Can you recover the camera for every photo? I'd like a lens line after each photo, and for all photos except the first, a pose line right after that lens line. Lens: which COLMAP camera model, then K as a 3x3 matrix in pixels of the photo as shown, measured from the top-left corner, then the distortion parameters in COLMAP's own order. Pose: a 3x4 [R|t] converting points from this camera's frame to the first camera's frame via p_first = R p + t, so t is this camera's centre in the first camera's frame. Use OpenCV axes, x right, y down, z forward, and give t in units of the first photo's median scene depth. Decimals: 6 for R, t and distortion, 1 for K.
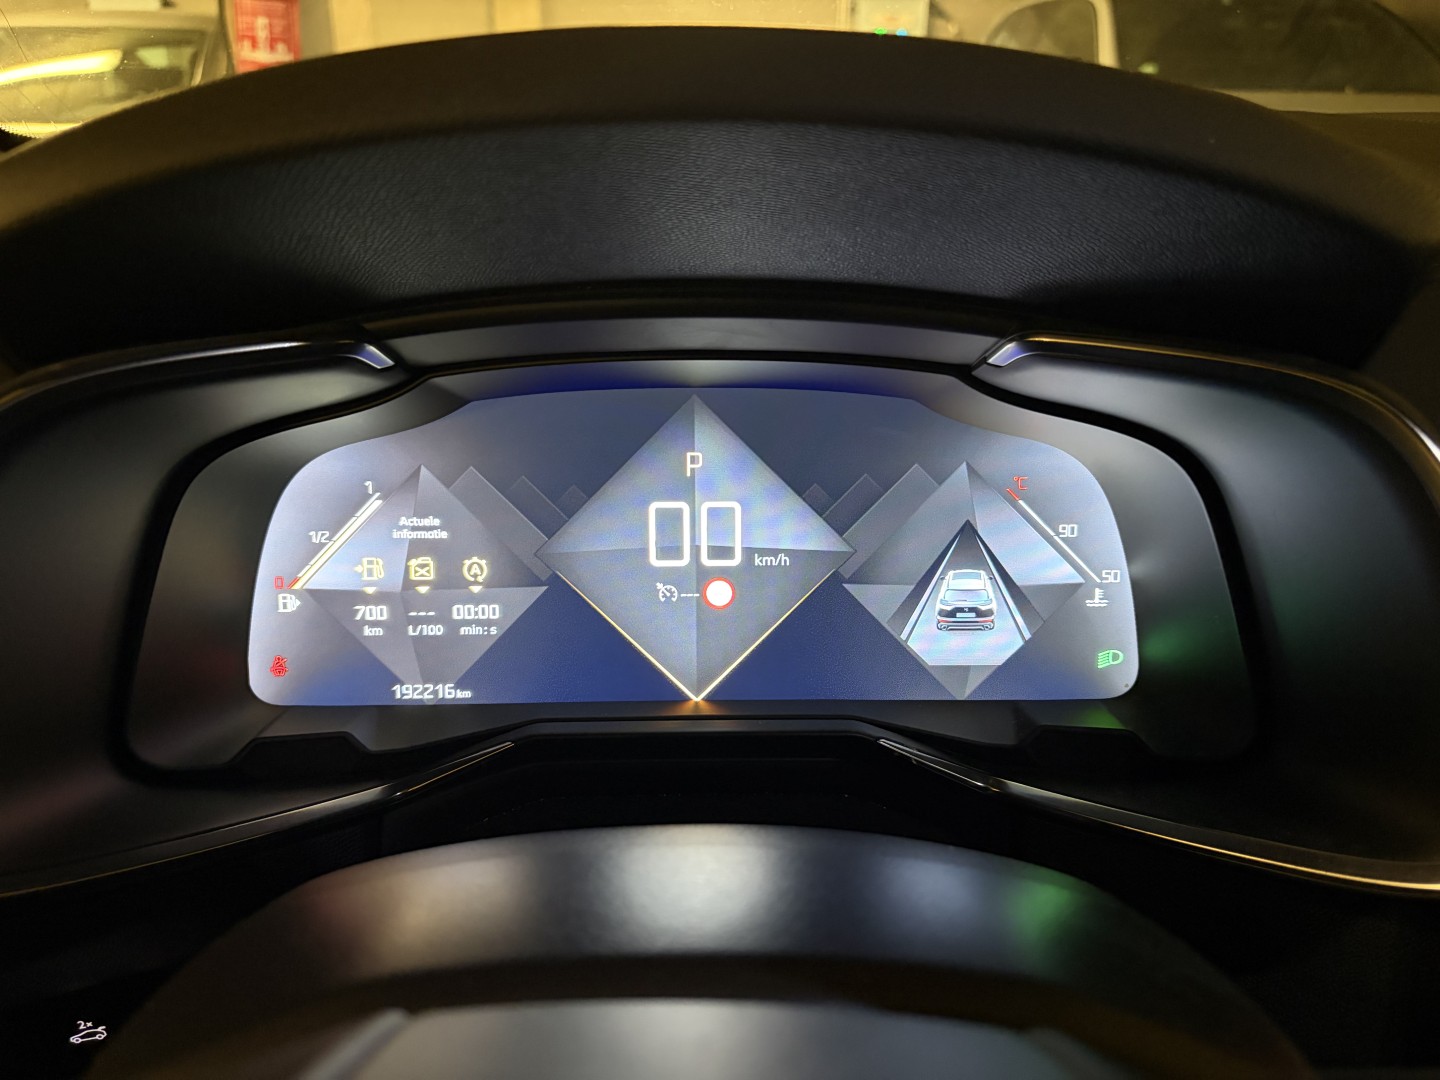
lens RADIAL K [[1082.8, 0, 727.4], [0, 1082.8, 532.9], [0, 0, 1]] dist [0.000157, -0.000925]
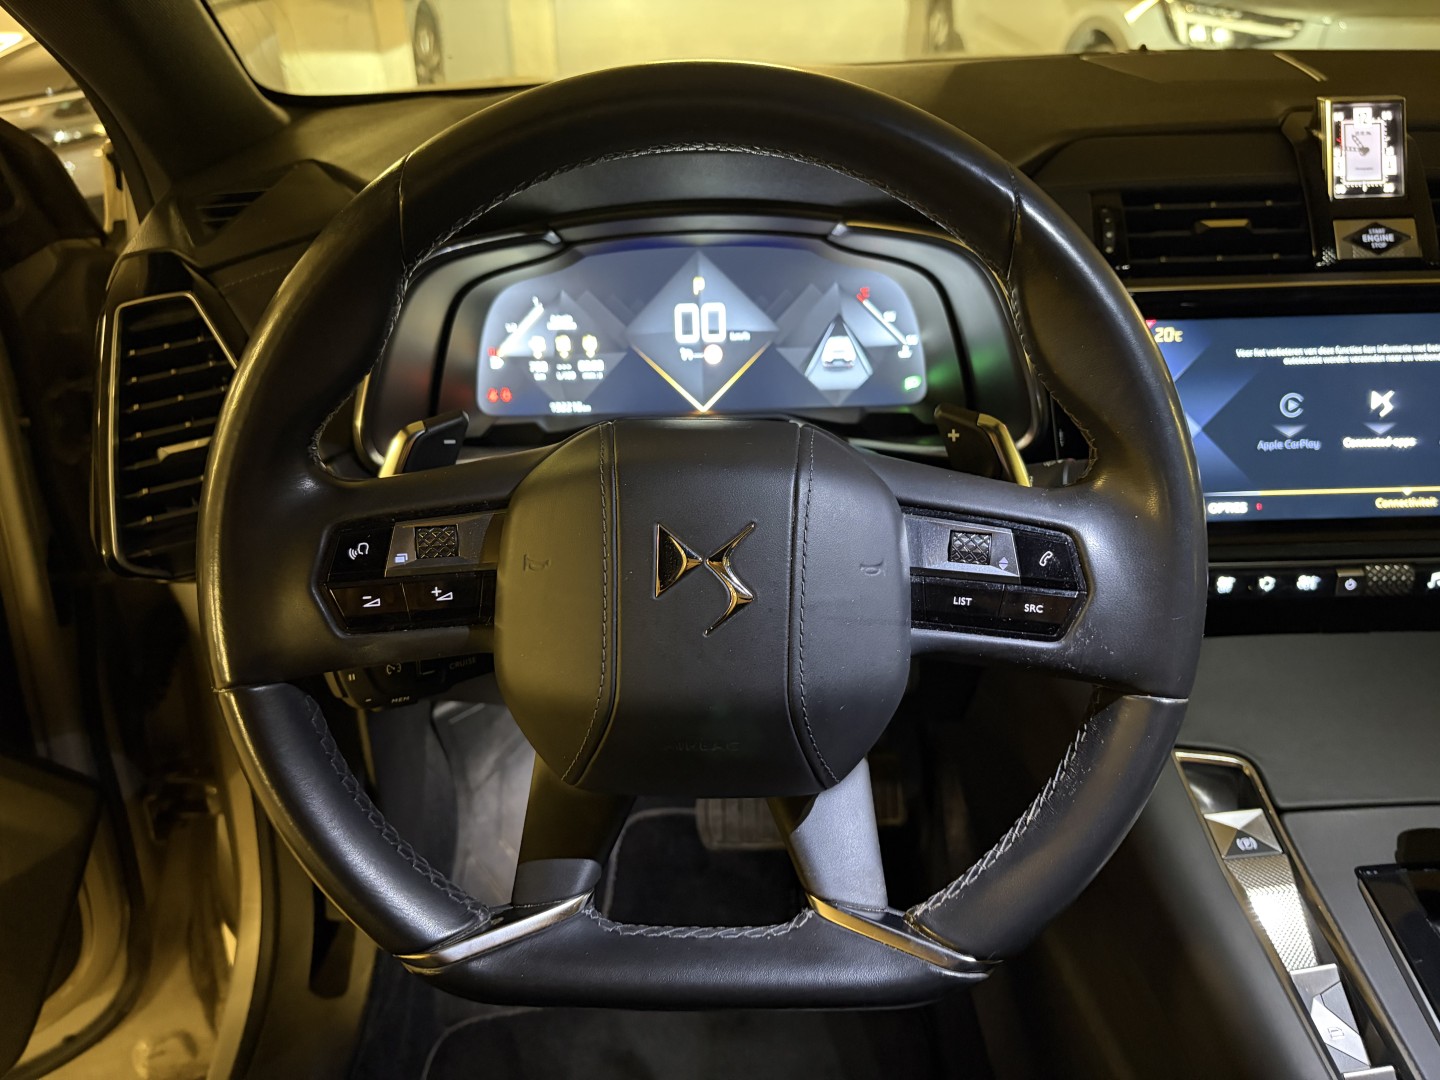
lens RADIAL K [[1082.8, 0, 722.4], [0, 1082.8, 544.1], [0, 0, 1]] dist [0.000157, -0.000925]
pose [[0.999674, -0.018496, -0.017573, 0.037373], [0.020963, 0.988073, 0.152554, 0.098537], [0.014542, -0.152873, 0.988139, -1.007674]]
